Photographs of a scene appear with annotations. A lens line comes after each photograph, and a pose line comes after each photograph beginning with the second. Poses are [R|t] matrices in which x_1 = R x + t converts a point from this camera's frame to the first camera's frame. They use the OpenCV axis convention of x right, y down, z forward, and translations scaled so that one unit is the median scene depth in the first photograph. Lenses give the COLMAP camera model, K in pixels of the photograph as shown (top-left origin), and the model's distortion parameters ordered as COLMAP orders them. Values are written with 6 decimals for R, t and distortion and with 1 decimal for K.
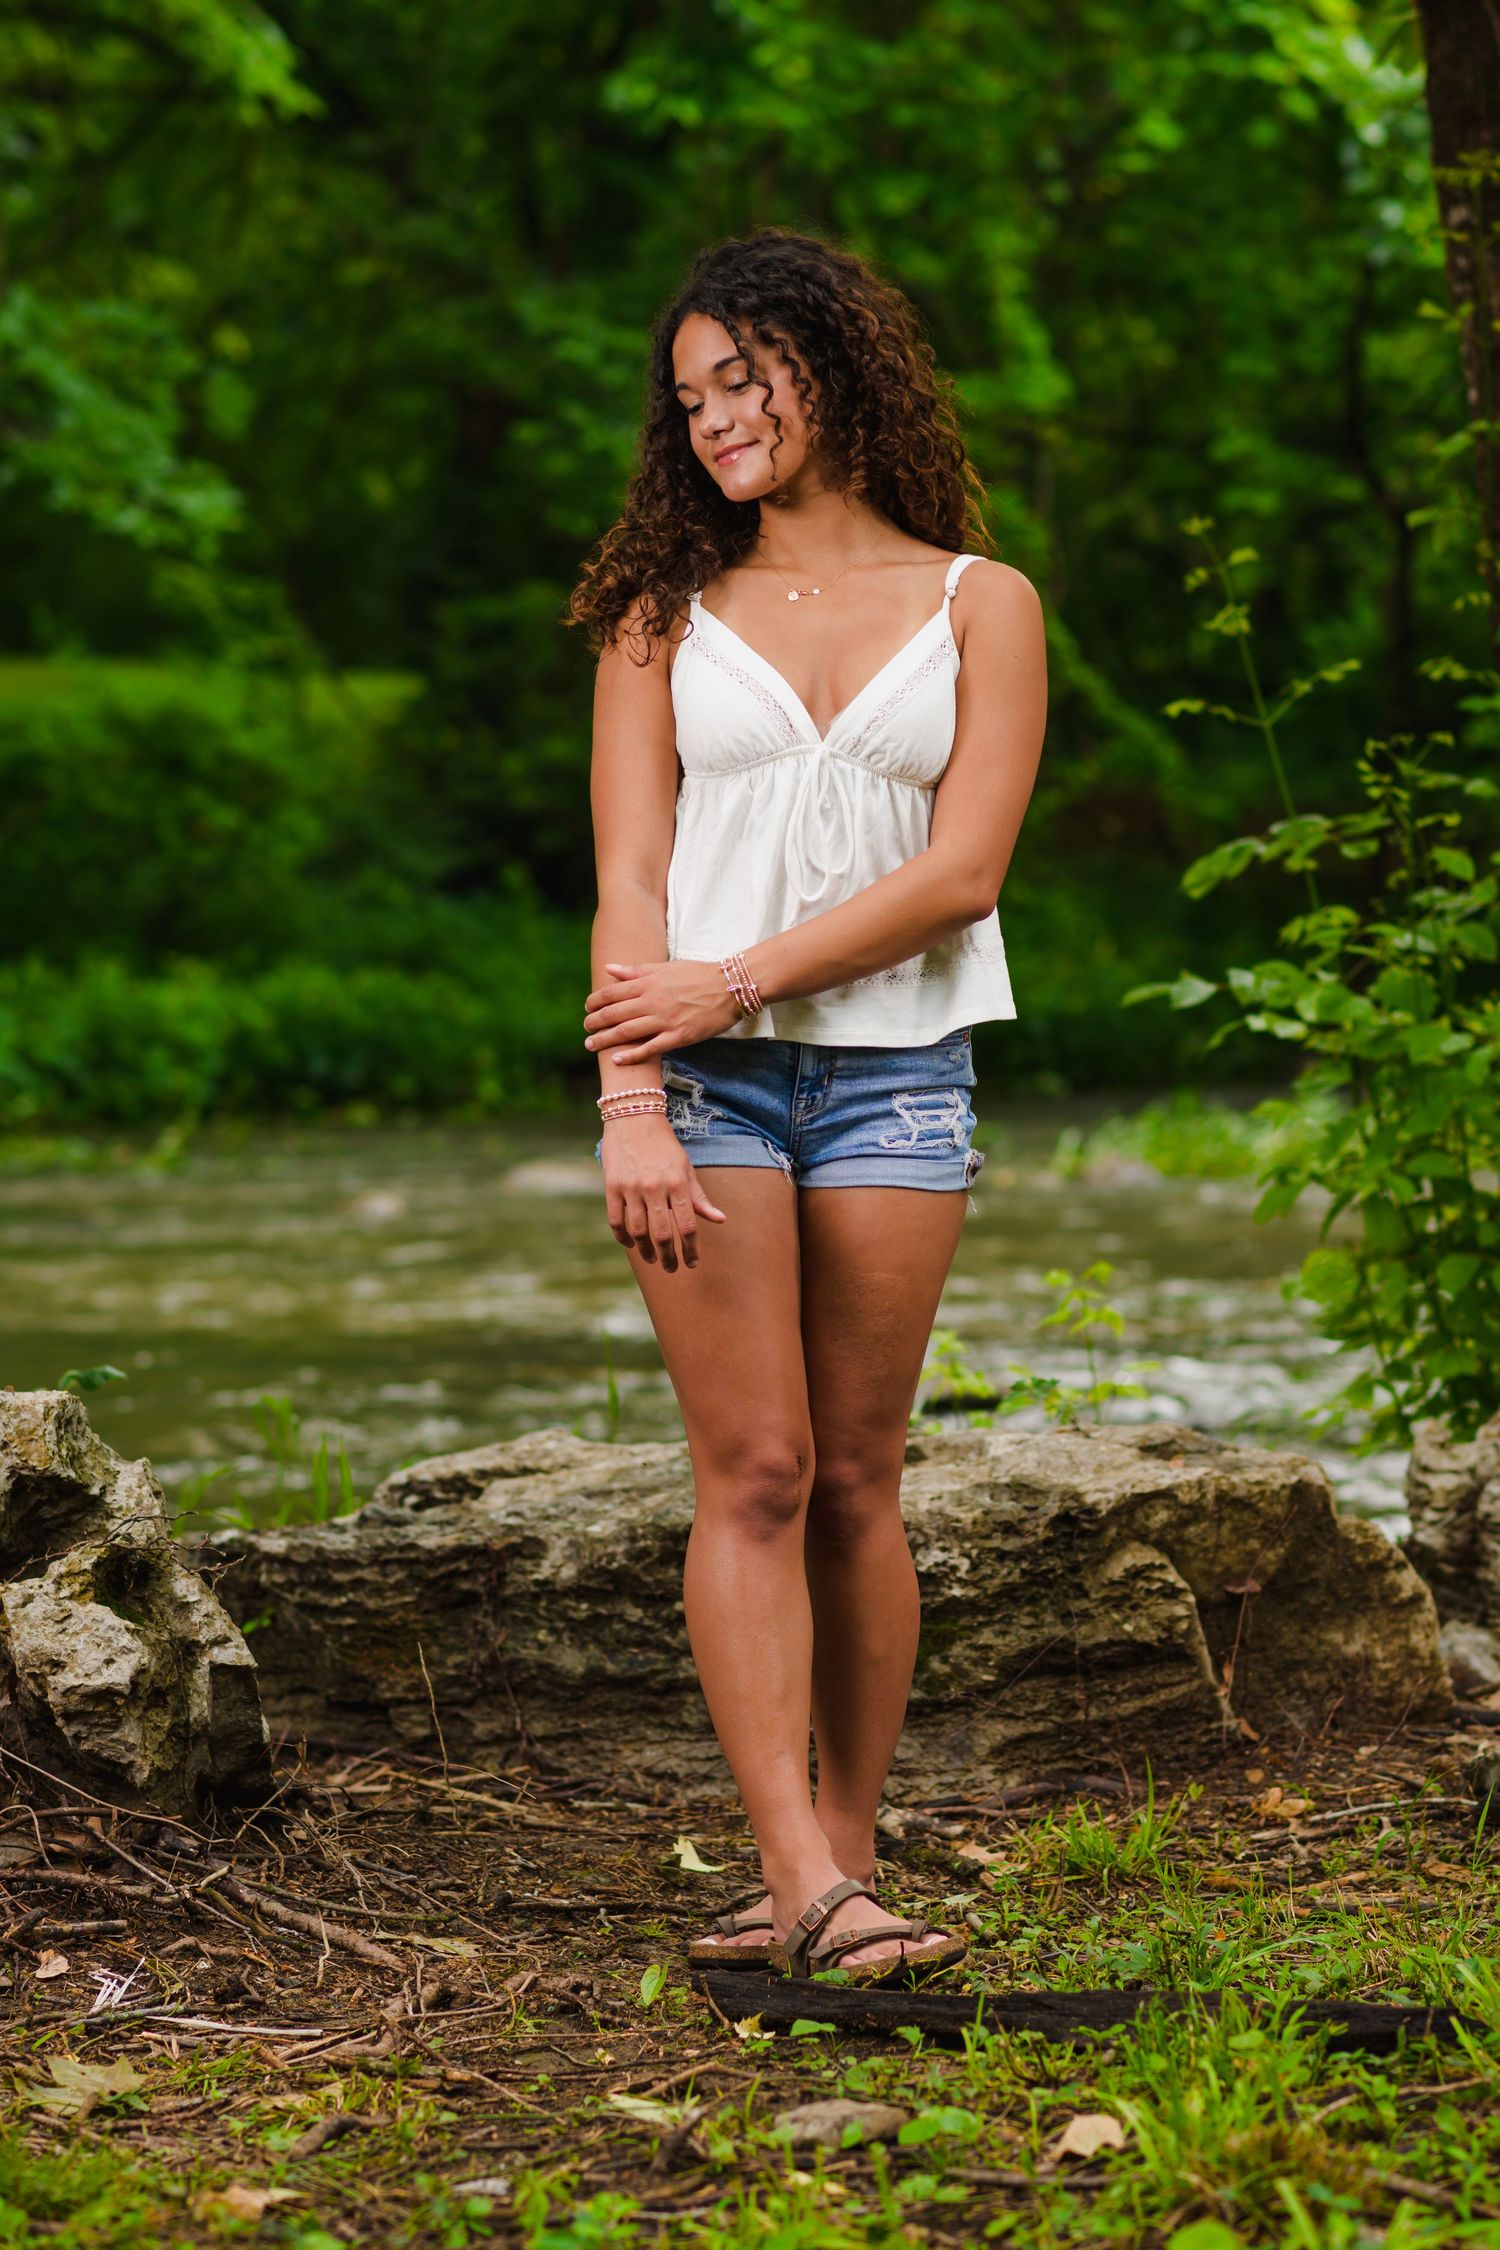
lens RADIAL K [[5345.7, 0, 752.9], [0, 5345.7, 1123.1], [0, 0, 1]] dist [-0.006868, 0.000000]
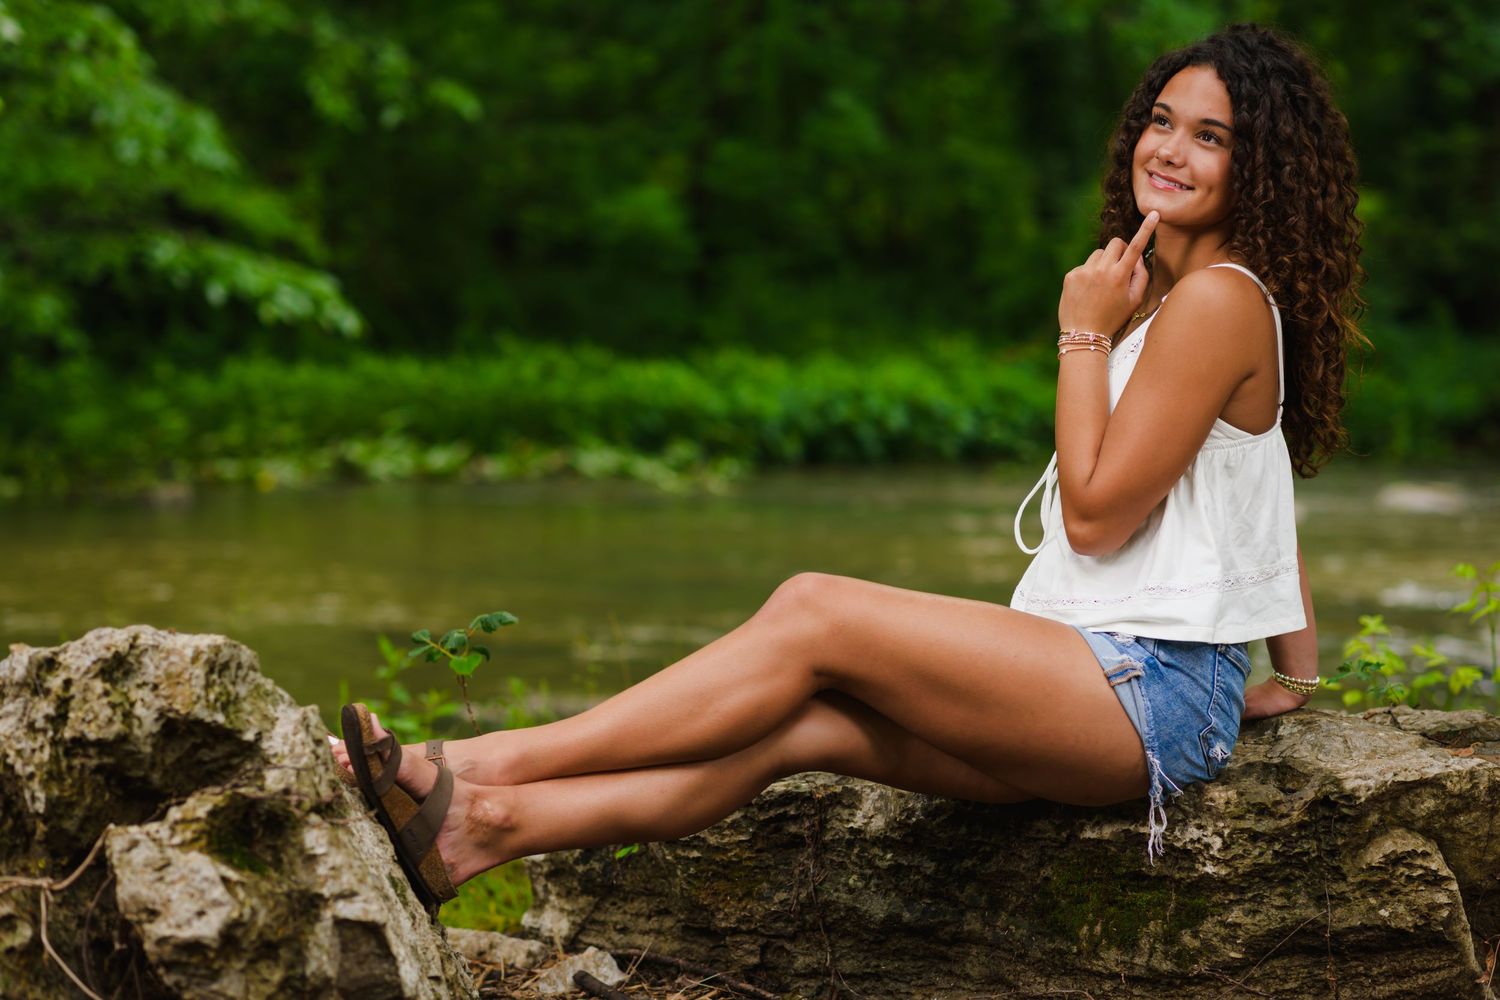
lens RADIAL K [[3563.8, 0, 746.9], [0, 3563.8, 502.2], [0, 0, 1]] dist [-0.006868, 0.000000]
pose [[0.975992, 0.038180, -0.214434, 0.095296], [-0.034801, 0.999204, 0.019514, 0.007253], [0.215008, -0.011583, 0.976544, 0.315417]]
